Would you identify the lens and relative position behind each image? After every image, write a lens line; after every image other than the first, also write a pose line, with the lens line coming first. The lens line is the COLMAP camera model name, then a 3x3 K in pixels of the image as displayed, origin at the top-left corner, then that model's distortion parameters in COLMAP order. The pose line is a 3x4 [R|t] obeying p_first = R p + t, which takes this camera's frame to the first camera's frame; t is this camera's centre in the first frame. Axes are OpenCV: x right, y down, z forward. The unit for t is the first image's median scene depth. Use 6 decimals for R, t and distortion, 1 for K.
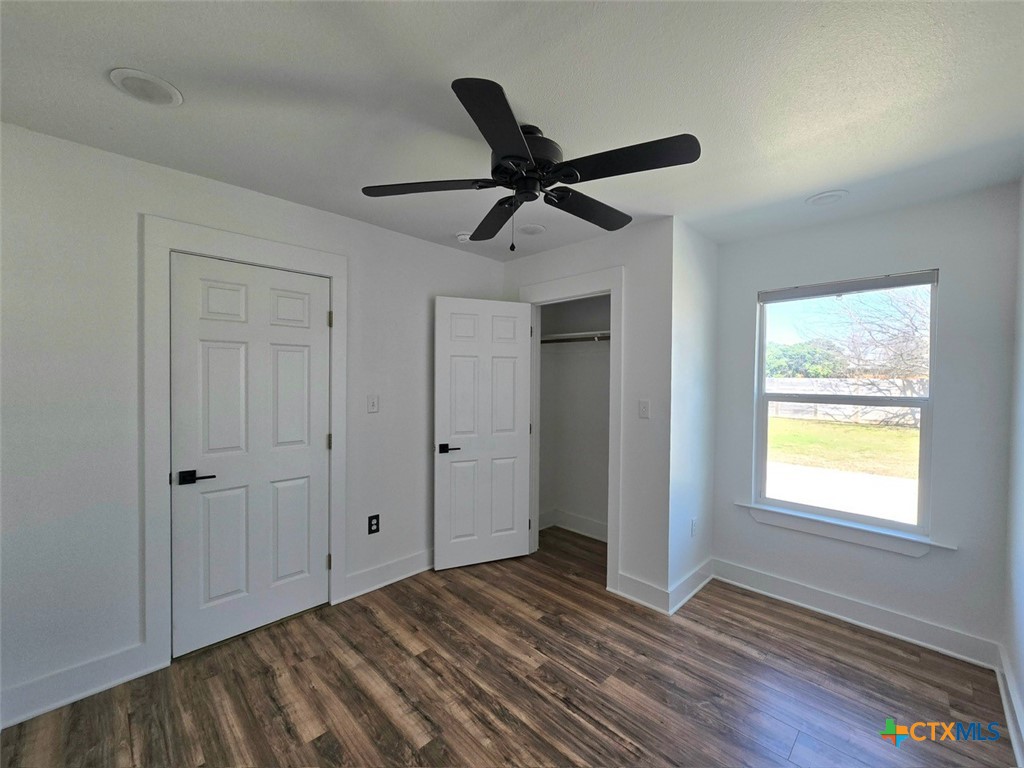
lens RADIAL K [[417.9, 0, 520.9], [0, 417.9, 386.4], [0, 0, 1]] dist [-0.009102, 0.003050]
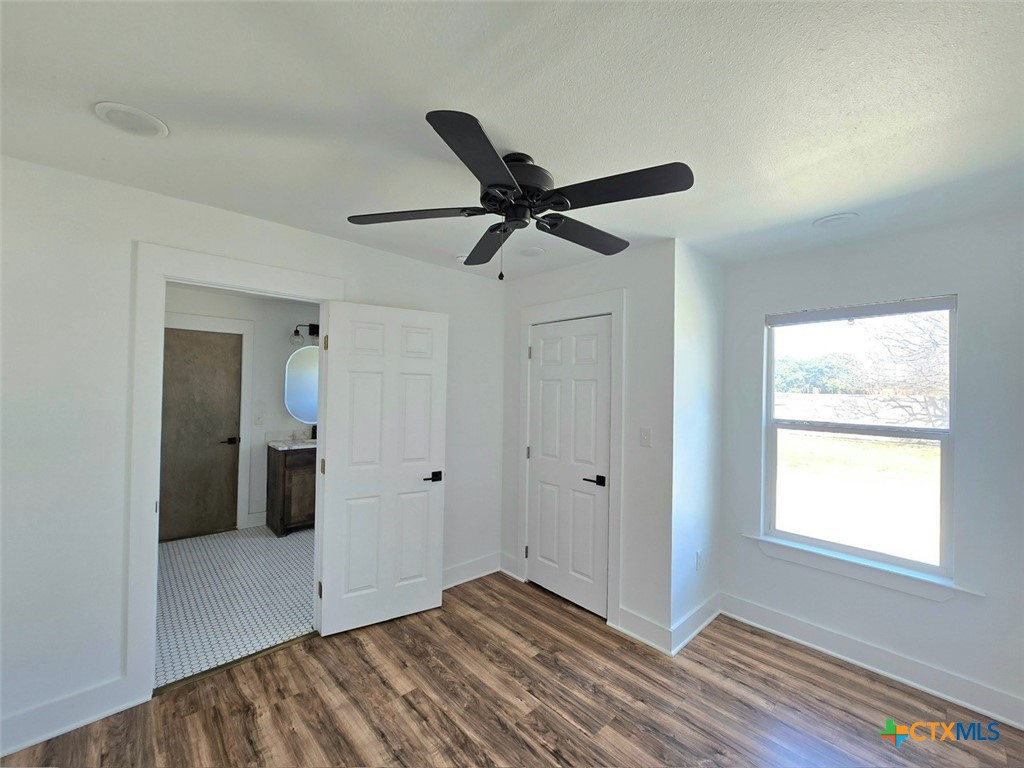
lens RADIAL K [[417.9, 0, 520.2], [0, 417.9, 386.5], [0, 0, 1]] dist [-0.009102, 0.003050]
pose [[0.999530, 0.006841, -0.029878, 0.042733], [-0.007652, 0.999603, -0.027125, -0.040516], [0.029680, 0.027341, 0.999185, 0.032598]]
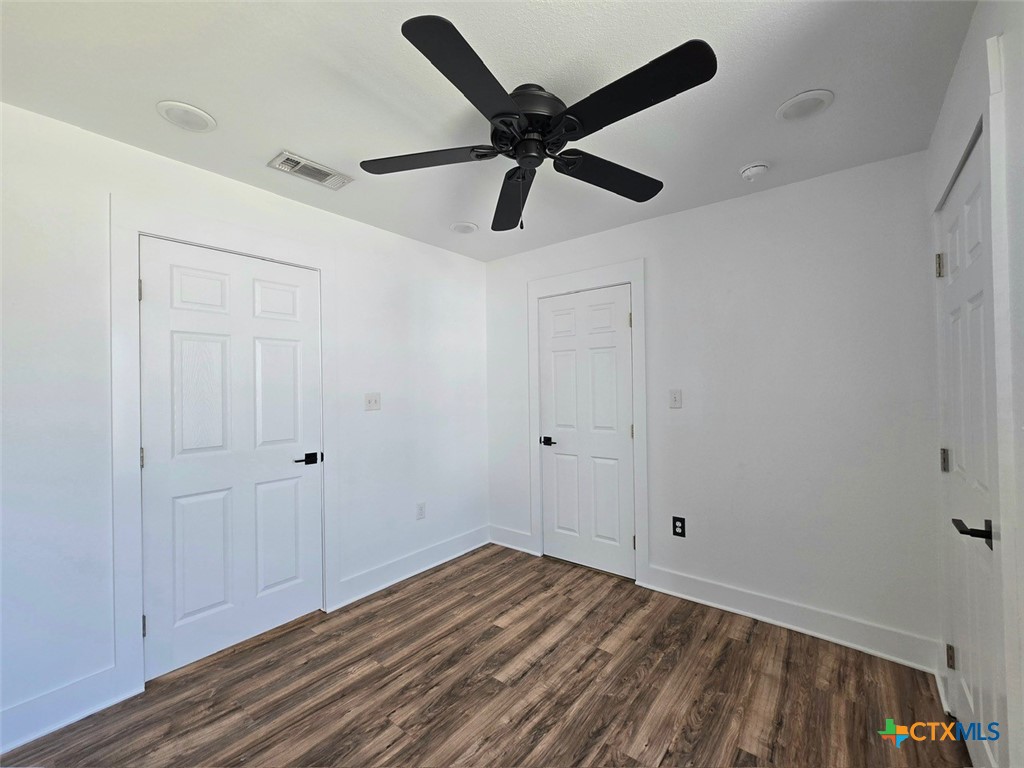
lens RADIAL K [[417.9, 0, 515.8], [0, 417.9, 384.6], [0, 0, 1]] dist [-0.009102, 0.003050]
pose [[0.116033, -0.017566, -0.993090, 0.722724], [-0.010635, 0.999764, -0.018926, 0.040152], [0.993188, 0.012758, 0.115819, 0.685320]]
